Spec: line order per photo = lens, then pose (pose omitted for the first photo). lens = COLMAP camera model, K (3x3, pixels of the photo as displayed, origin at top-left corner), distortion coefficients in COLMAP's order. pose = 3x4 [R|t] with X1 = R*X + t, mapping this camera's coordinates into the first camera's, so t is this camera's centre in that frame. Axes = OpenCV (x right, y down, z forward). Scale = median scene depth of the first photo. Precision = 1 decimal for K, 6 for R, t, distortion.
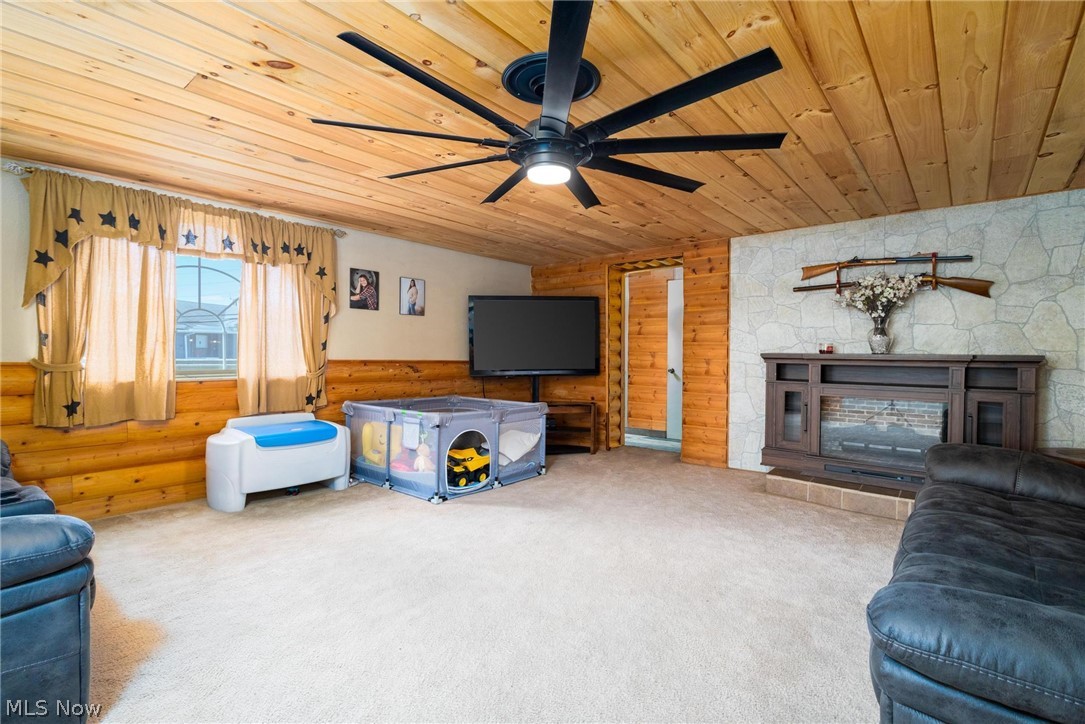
lens RADIAL K [[505.0, 0, 544.9], [0, 505.0, 356.4], [0, 0, 1]] dist [0.012820, -0.000535]
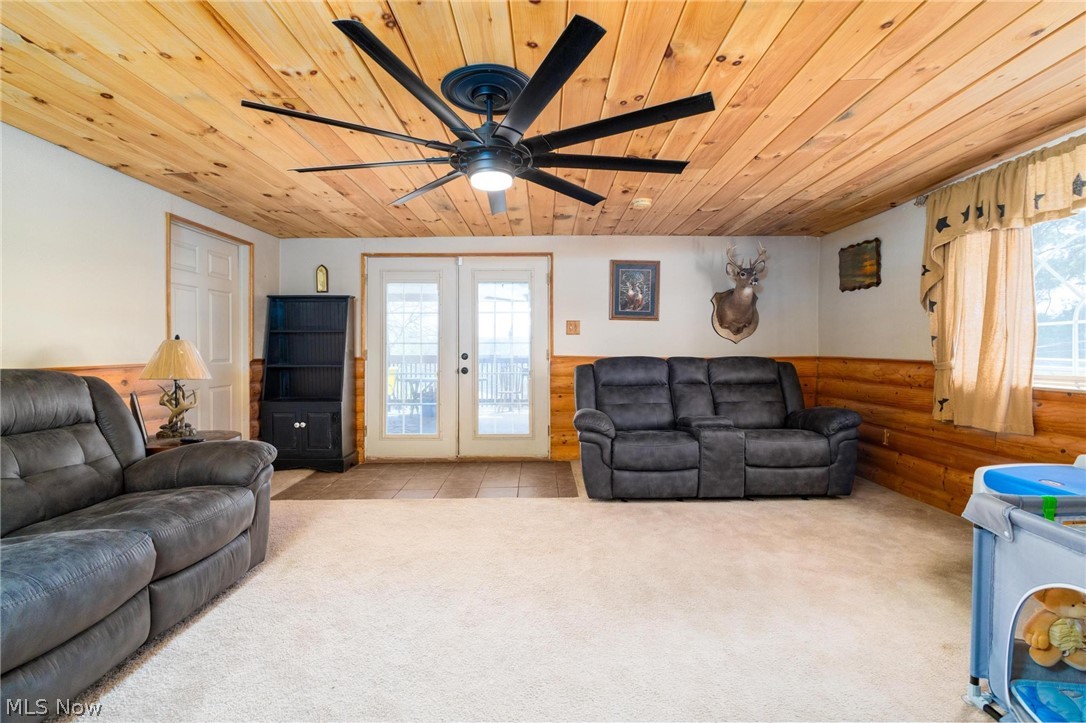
lens RADIAL K [[505.4, 0, 545.4], [0, 505.4, 355.9], [0, 0, 1]] dist [0.012820, -0.000535]
pose [[-0.767385, 0.002374, -0.641183, 0.387946], [-0.004615, 0.999947, 0.009226, -0.004503], [0.641171, 0.010039, -0.767333, 1.226239]]
